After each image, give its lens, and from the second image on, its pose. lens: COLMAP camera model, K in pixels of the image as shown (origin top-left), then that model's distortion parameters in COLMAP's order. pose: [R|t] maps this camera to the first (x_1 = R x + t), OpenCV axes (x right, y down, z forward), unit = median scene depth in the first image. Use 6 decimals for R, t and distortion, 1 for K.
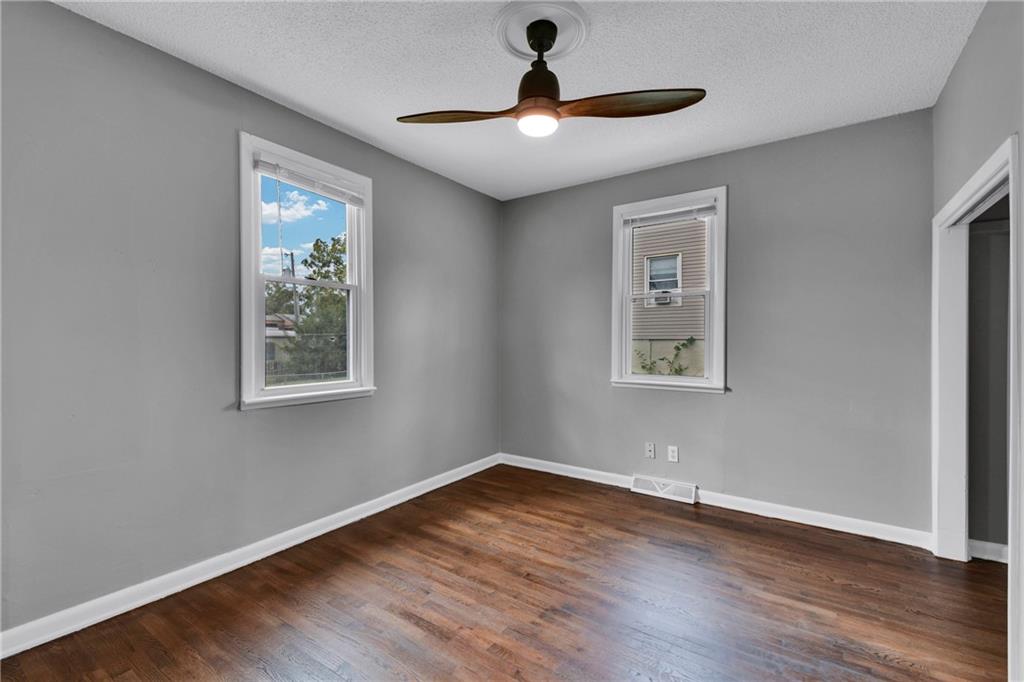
lens RADIAL K [[453.2, 0, 506.8], [0, 453.2, 335.3], [0, 0, 1]] dist [0.044295, -0.022830]
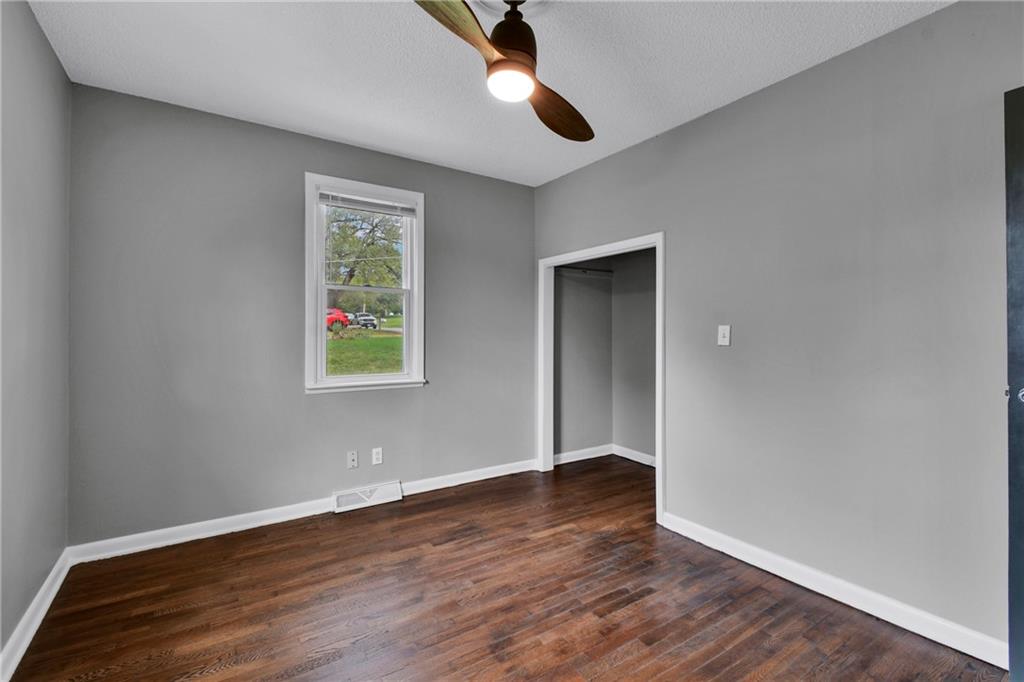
lens RADIAL K [[453.2, 0, 506.8], [0, 453.2, 335.3], [0, 0, 1]] dist [0.044295, -0.022830]
pose [[0.369997, -0.001255, 0.929032, -0.458420], [-0.006228, 0.999973, 0.003831, 0.001829], [-0.929012, -0.007204, 0.369980, 0.432382]]
